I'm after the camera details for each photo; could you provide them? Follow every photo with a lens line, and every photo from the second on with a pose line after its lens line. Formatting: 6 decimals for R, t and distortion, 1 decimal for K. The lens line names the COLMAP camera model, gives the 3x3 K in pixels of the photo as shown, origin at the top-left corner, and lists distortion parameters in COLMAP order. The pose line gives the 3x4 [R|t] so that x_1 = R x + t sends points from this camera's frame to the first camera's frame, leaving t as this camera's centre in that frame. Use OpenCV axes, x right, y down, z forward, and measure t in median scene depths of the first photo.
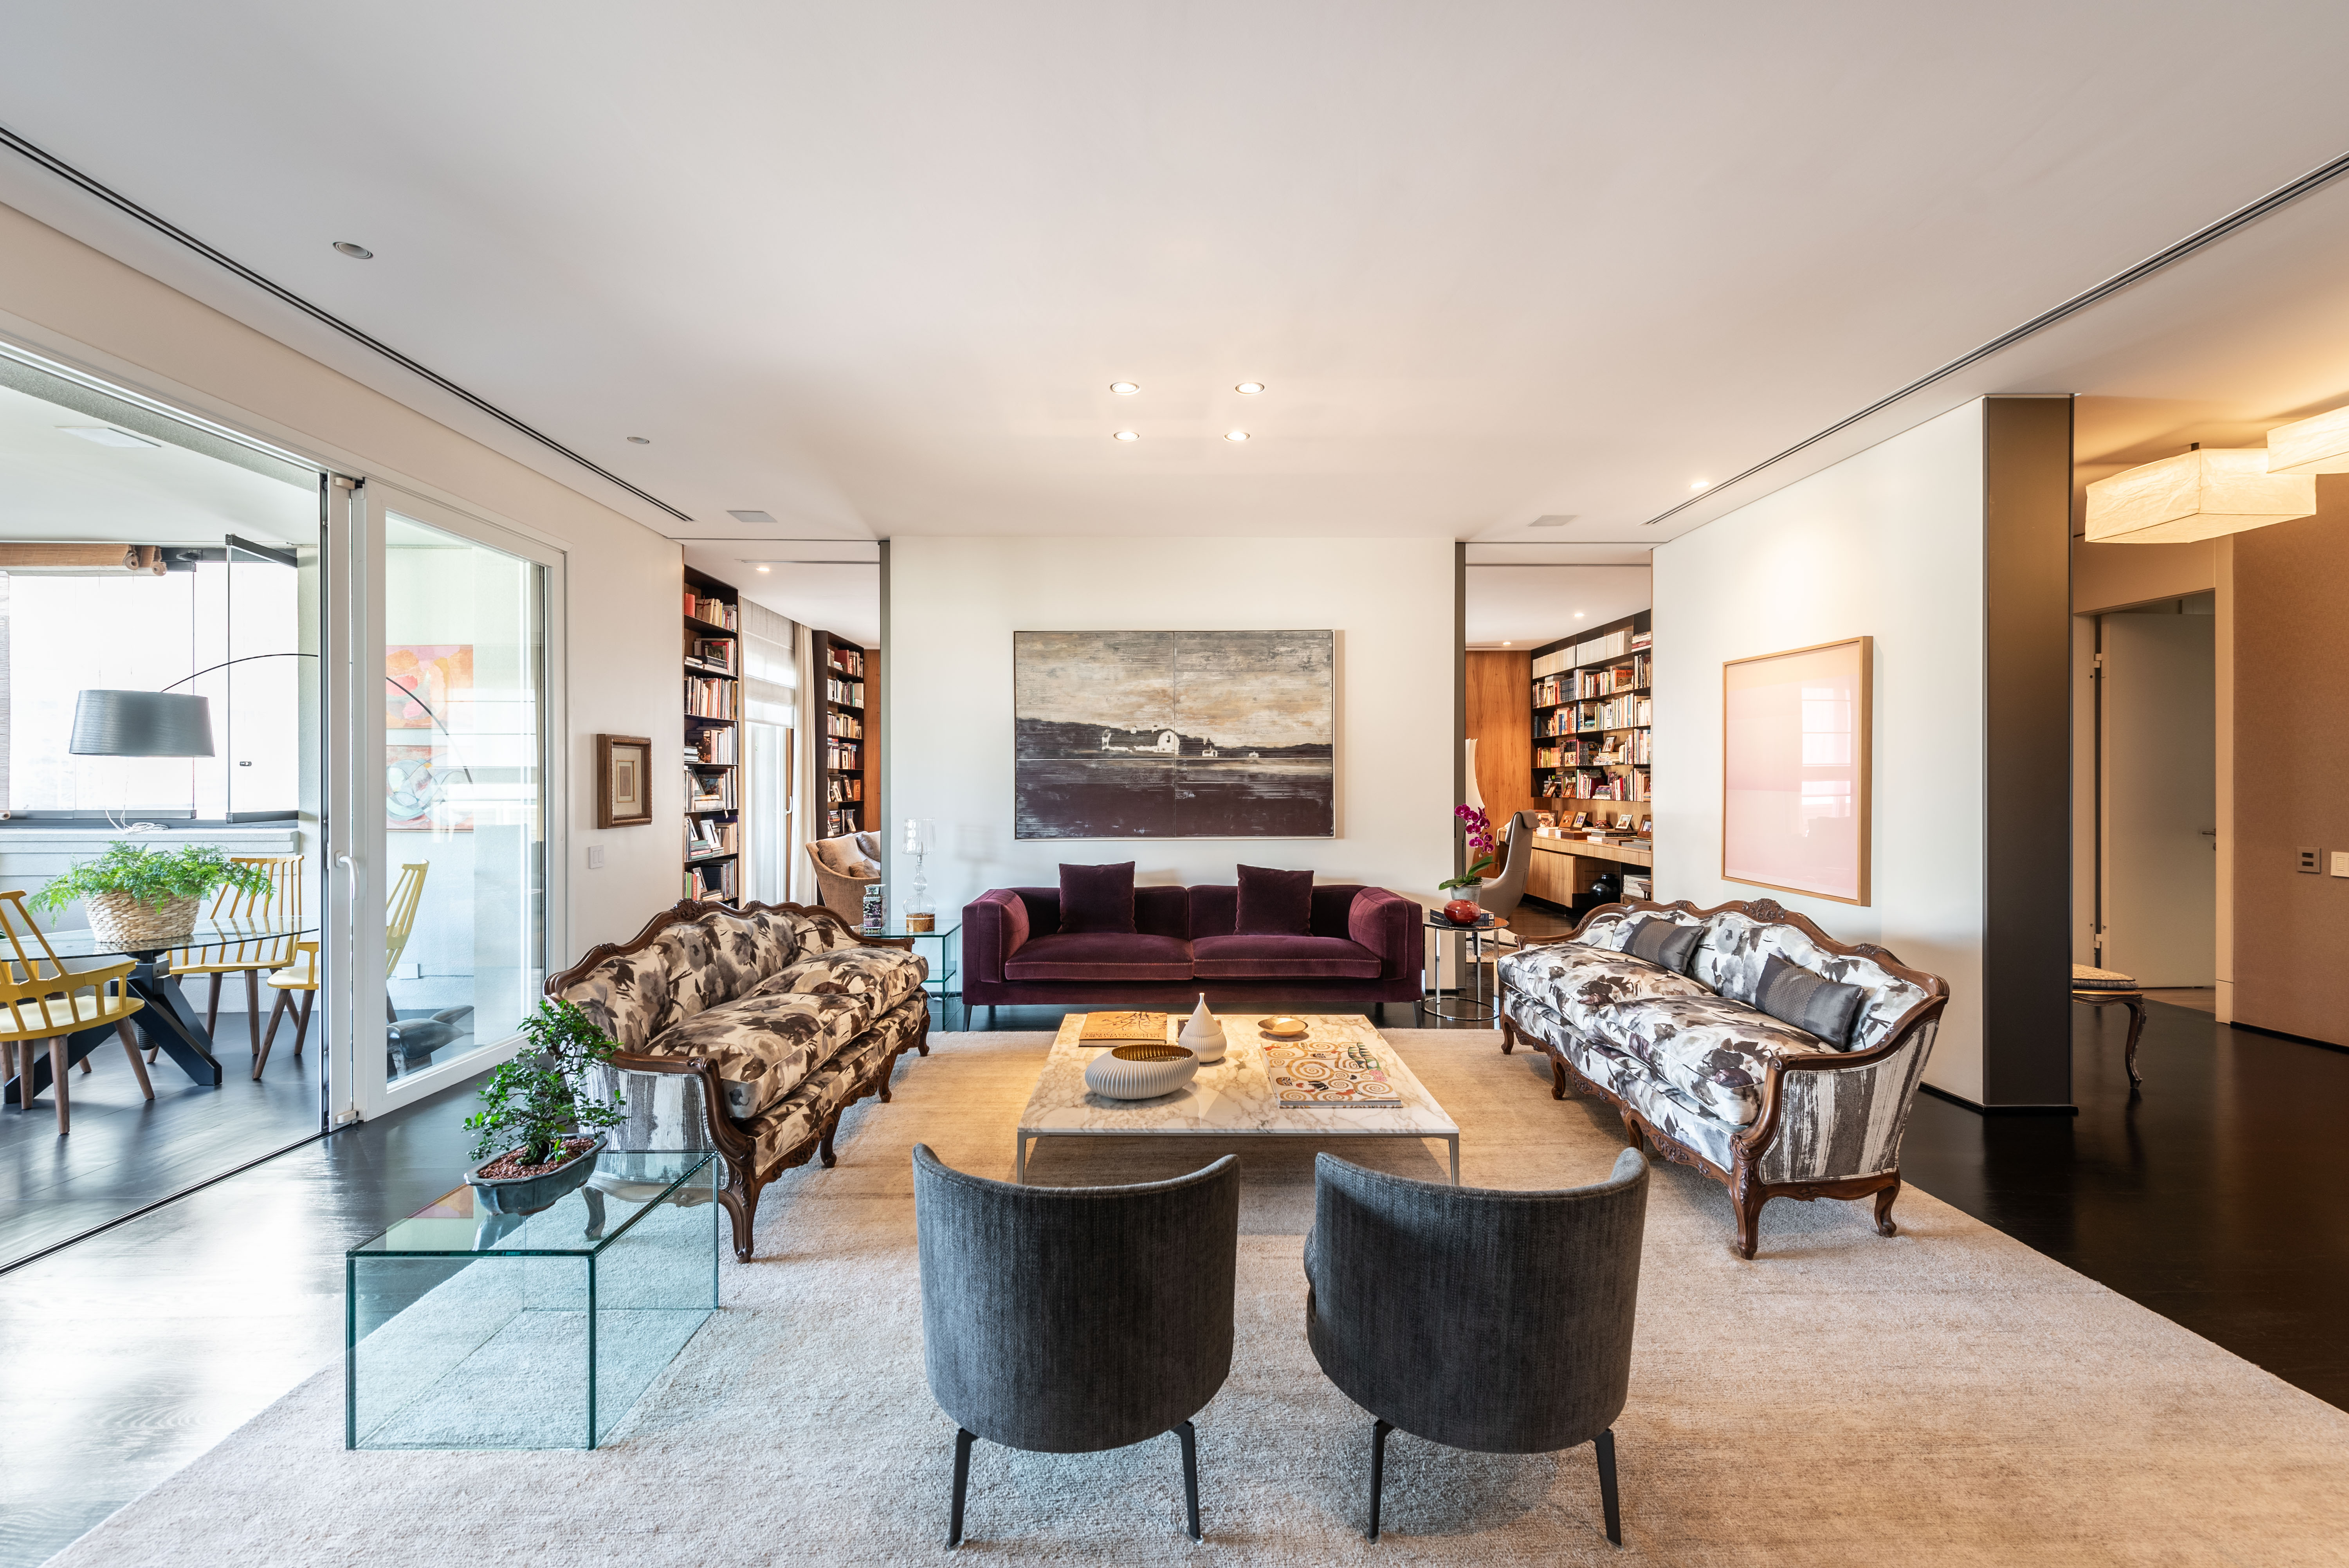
lens RADIAL K [[929.2, 0, 1166.1], [0, 929.2, 776.1], [0, 0, 1]] dist [0.007629, 0.000045]
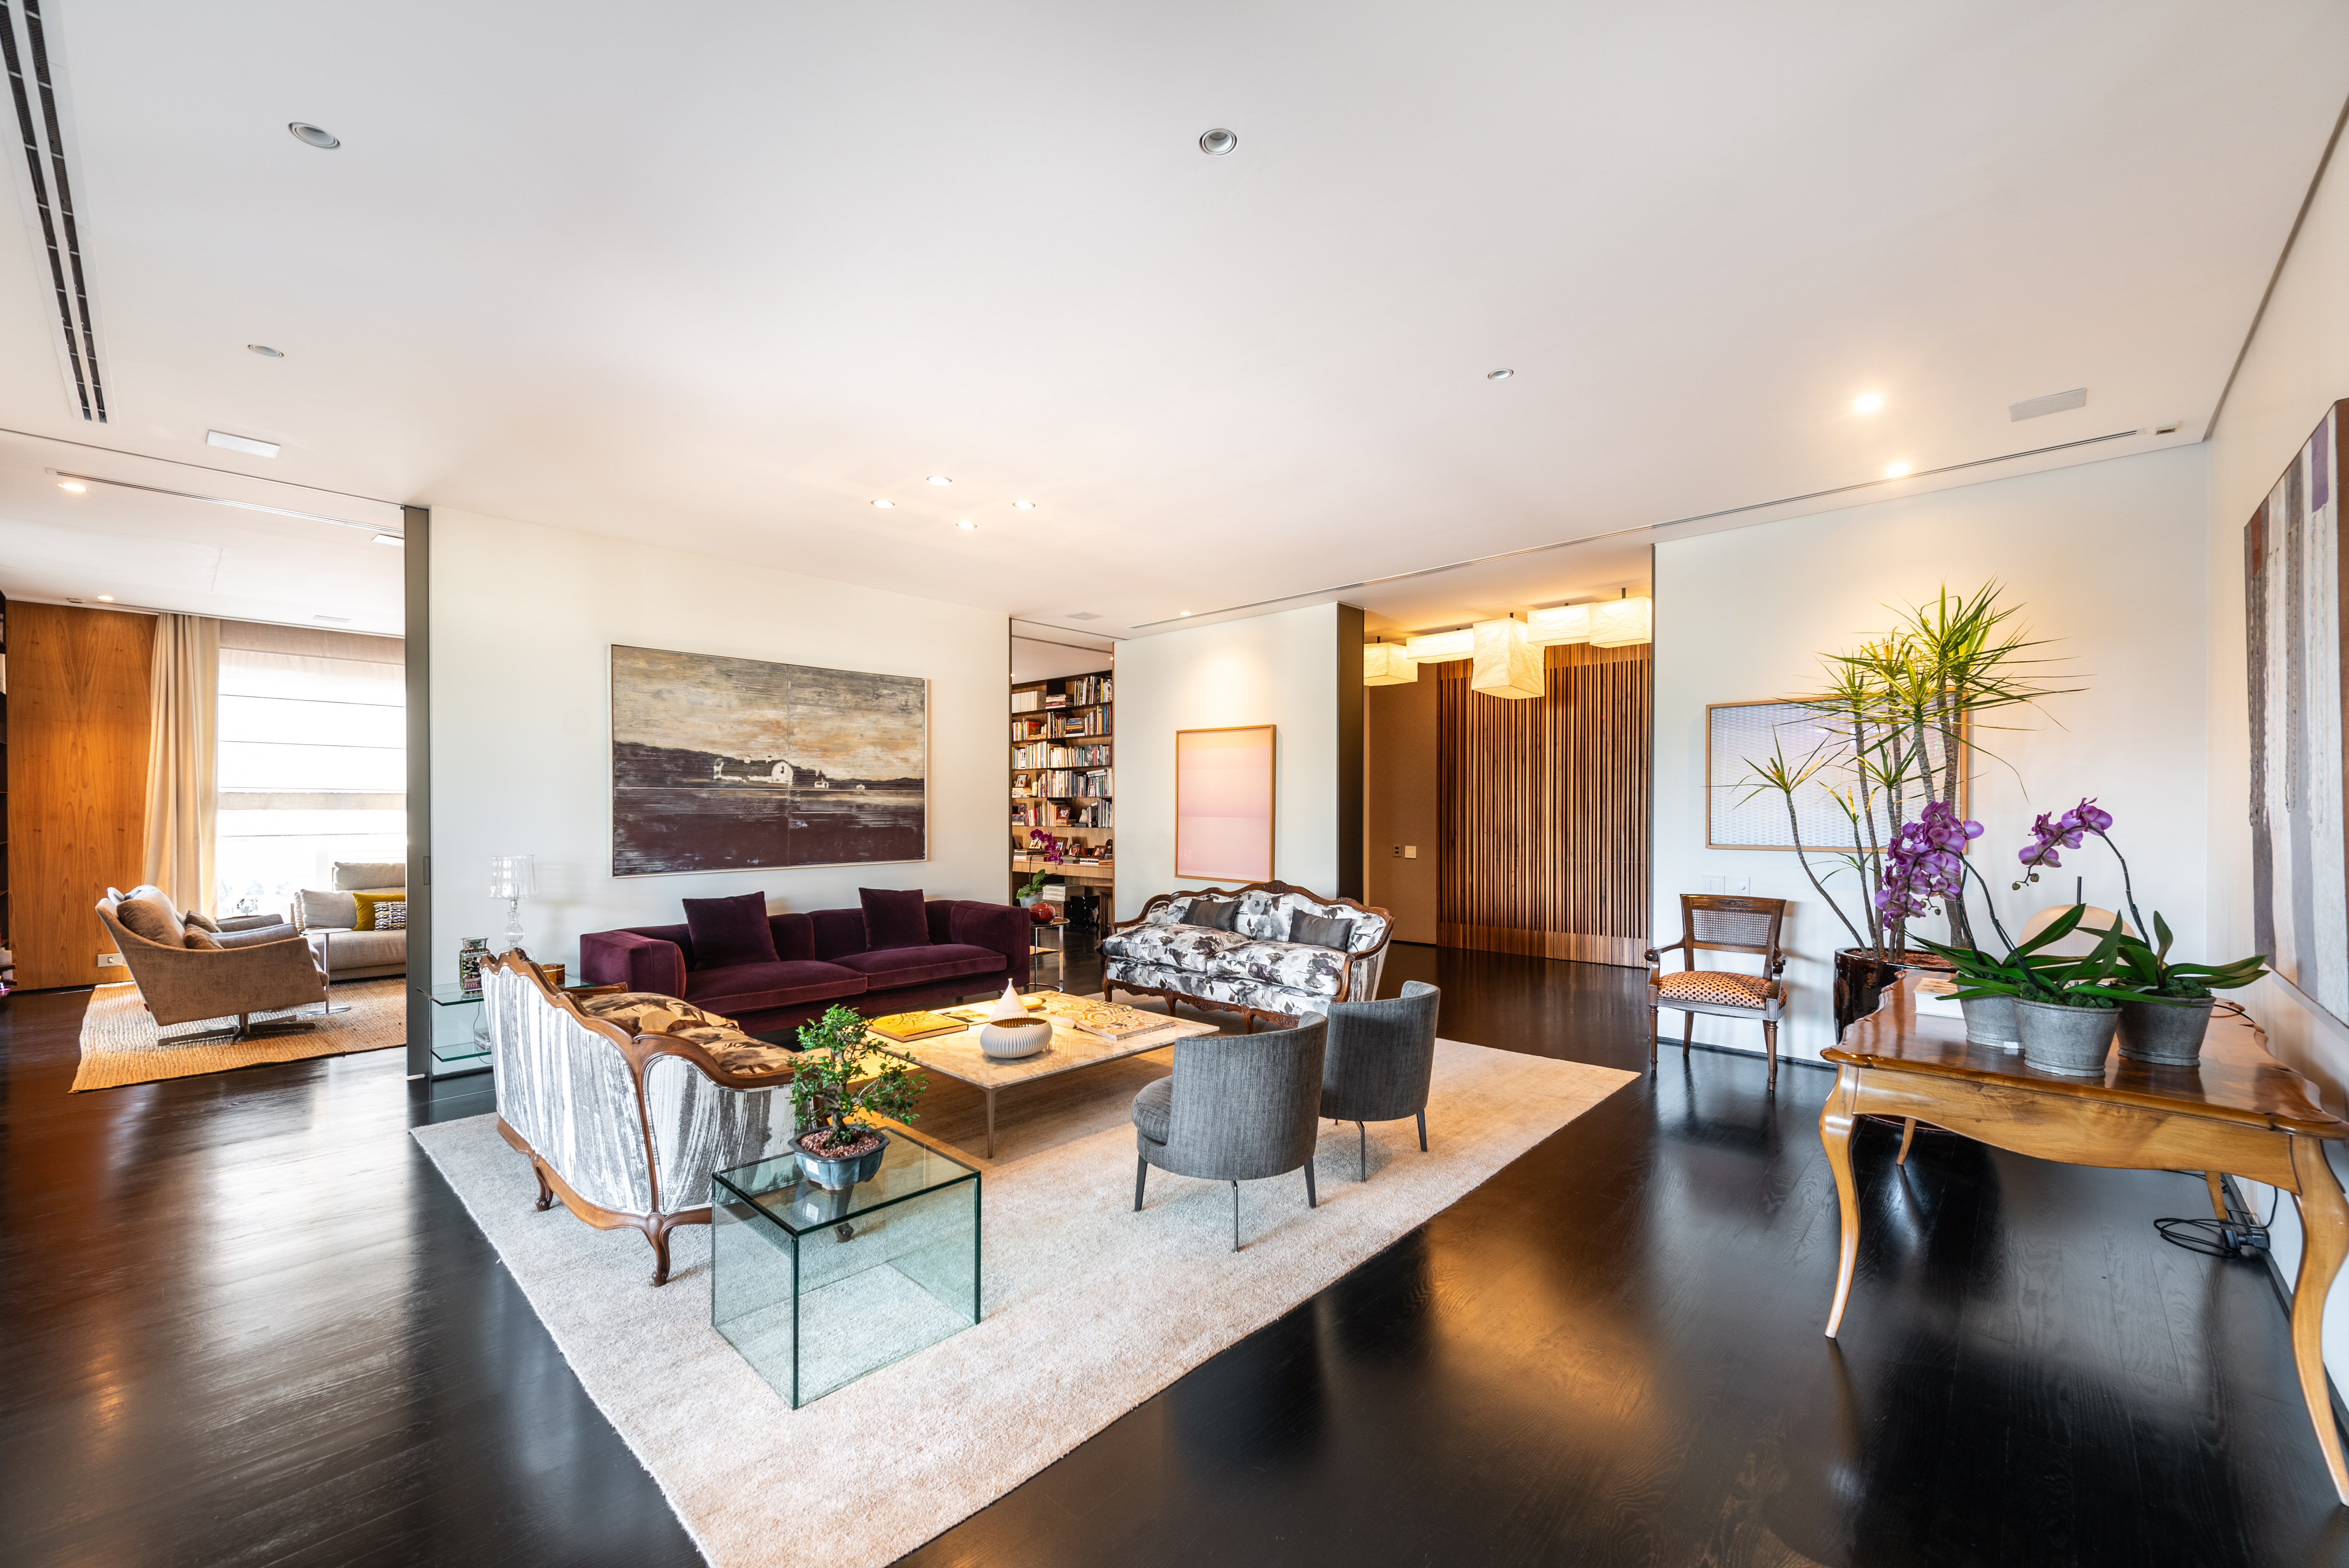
lens RADIAL K [[933.7, 0, 1211.6], [0, 933.7, 816.0], [0, 0, 1]] dist [-0.003708, -0.000356]
pose [[0.674338, -0.005180, 0.738405, -0.437286], [-0.003366, 0.999943, 0.010088, -0.001233], [-0.738415, -0.009288, 0.674282, -0.037189]]
